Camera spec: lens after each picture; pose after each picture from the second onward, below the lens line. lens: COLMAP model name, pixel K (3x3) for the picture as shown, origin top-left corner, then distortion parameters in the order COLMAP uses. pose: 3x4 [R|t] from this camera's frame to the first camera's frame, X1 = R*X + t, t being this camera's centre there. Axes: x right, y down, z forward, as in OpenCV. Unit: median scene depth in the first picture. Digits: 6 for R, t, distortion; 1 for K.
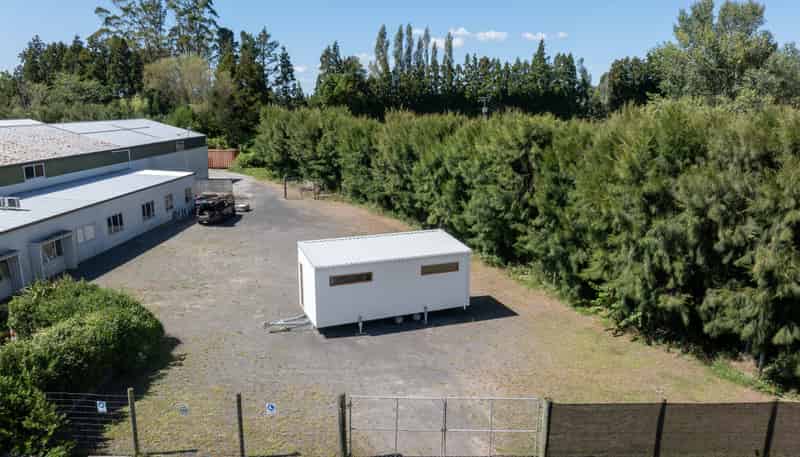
lens RADIAL K [[540.5, 0, 400.0], [0, 540.5, 228.5], [0, 0, 1]] dist [-0.027474, 0.006819]
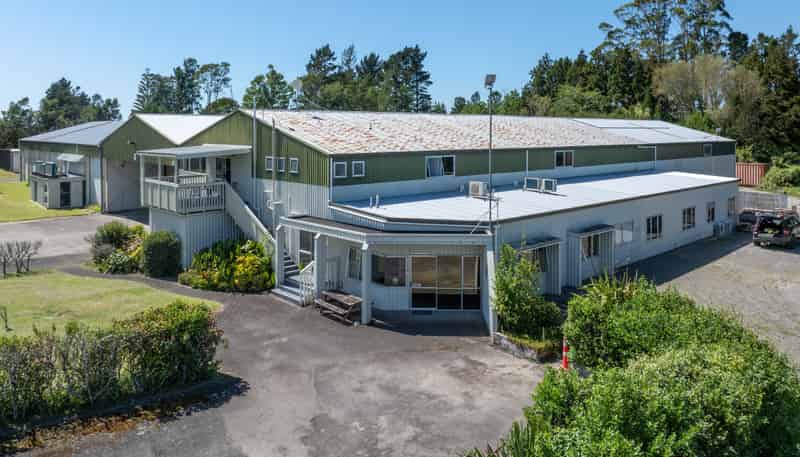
lens RADIAL K [[540.5, 0, 400.0], [0, 540.5, 228.5], [0, 0, 1]] dist [-0.027474, 0.006819]
pose [[0.705647, 0.098432, -0.701693, -0.116852], [-0.145636, 0.989308, -0.007679, 0.023887], [0.693435, 0.107610, 0.712438, 0.097002]]
